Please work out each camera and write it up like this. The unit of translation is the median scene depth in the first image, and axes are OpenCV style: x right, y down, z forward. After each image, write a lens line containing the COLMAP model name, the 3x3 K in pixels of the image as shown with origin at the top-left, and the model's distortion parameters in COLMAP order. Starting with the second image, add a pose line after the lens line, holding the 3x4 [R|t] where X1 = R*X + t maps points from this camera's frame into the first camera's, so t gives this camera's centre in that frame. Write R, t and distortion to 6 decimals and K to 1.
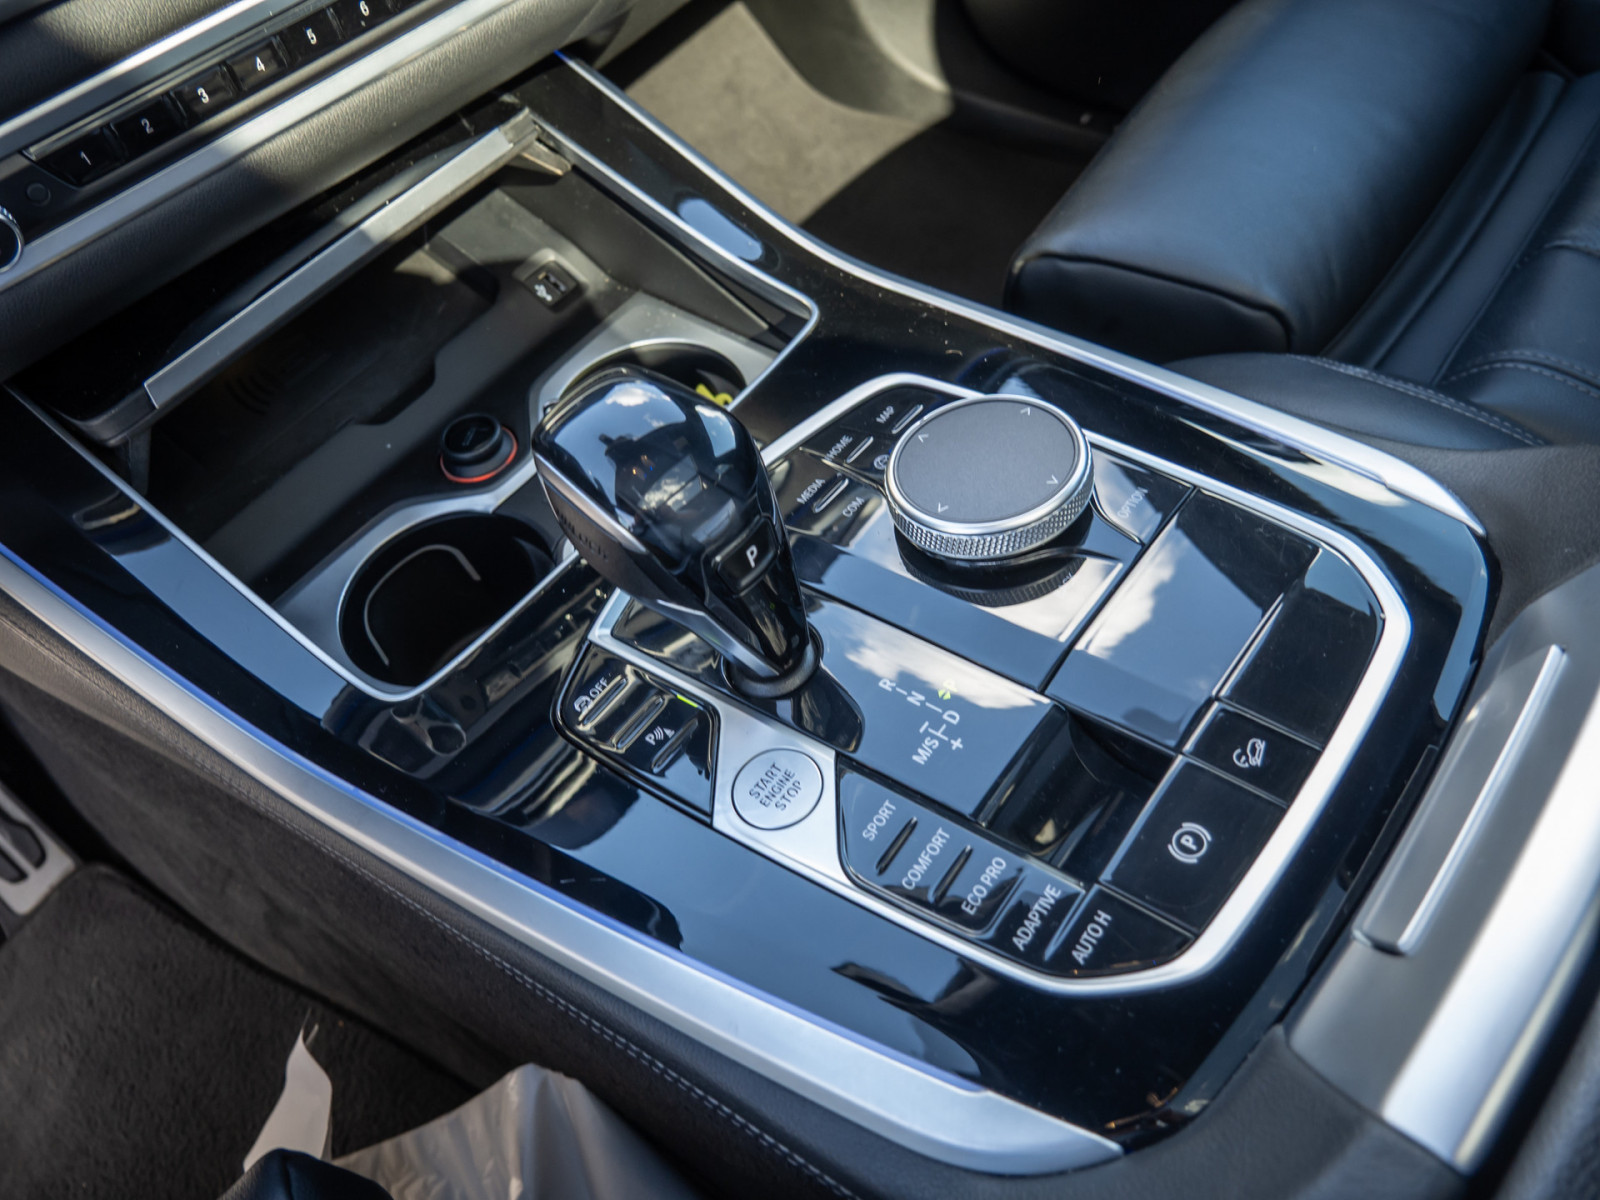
lens RADIAL K [[1159.5, 0, 798.0], [0, 1159.5, 607.7], [0, 0, 1]] dist [-0.053940, 0.019211]
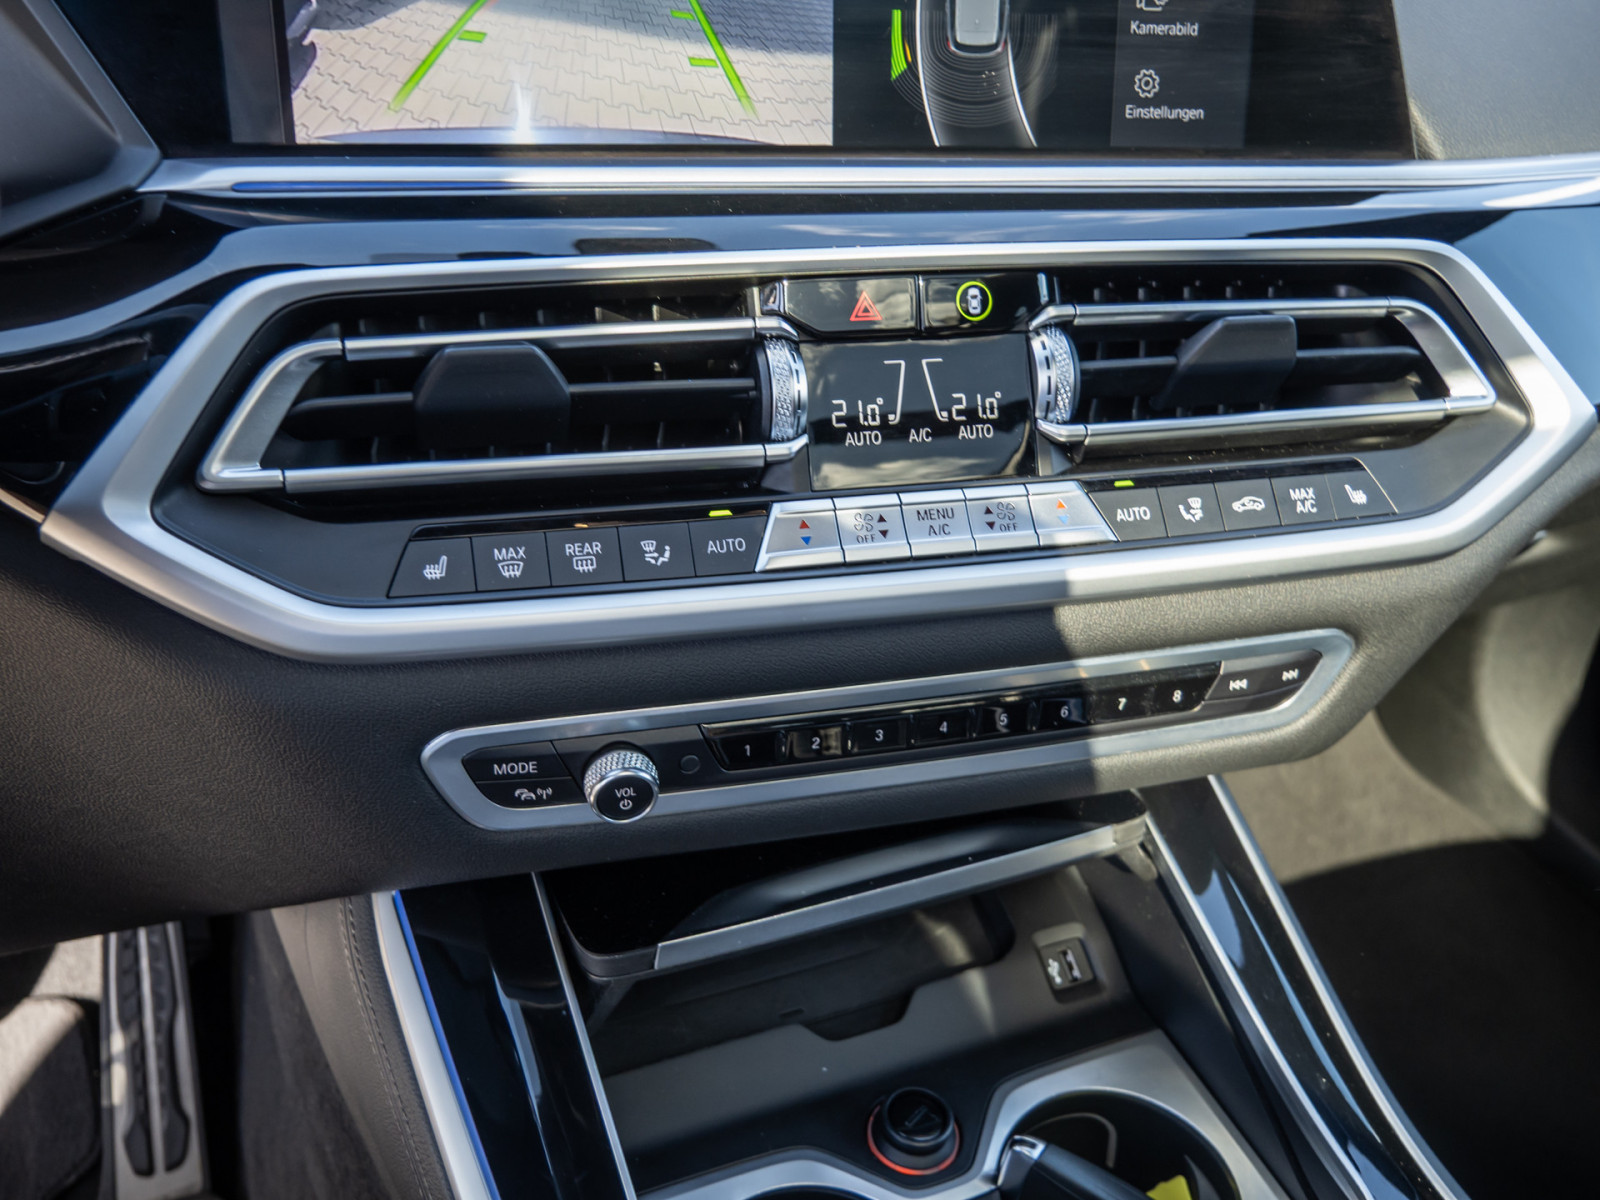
lens RADIAL K [[1424.4, 0, 794.4], [0, 1424.4, 601.5], [0, 0, 1]] dist [-0.018243, 0.013186]
pose [[0.857557, 0.417771, -0.300106, -0.185925], [-0.493122, 0.833709, -0.248515, -0.144886], [0.146379, 0.361105, 0.920965, -0.106267]]
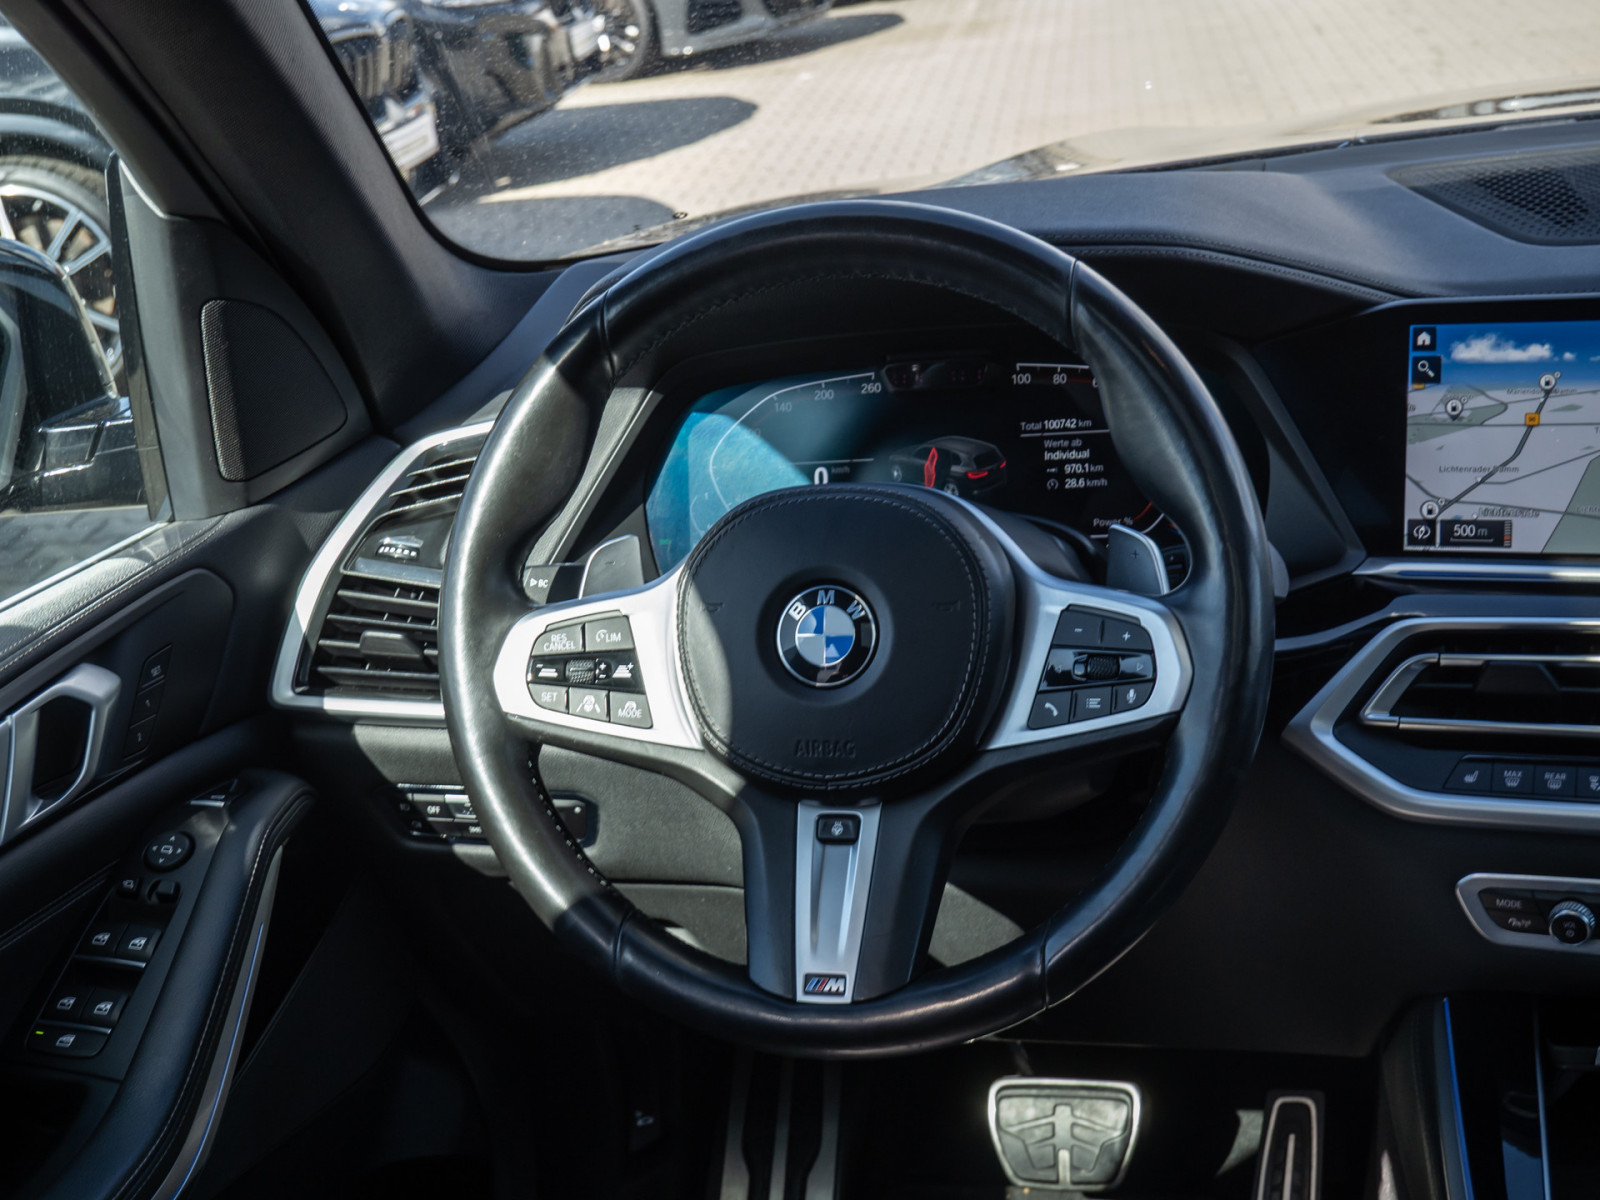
lens RADIAL K [[2261.8, 0, 813.2], [0, 2261.8, 627.0], [0, 0, 1]] dist [0.029734, 0.000000]
pose [[0.408801, 0.381209, -0.829193, 0.880077], [-0.685823, 0.727760, -0.003541, 0.077691], [0.602104, 0.570127, 0.558950, -1.105646]]
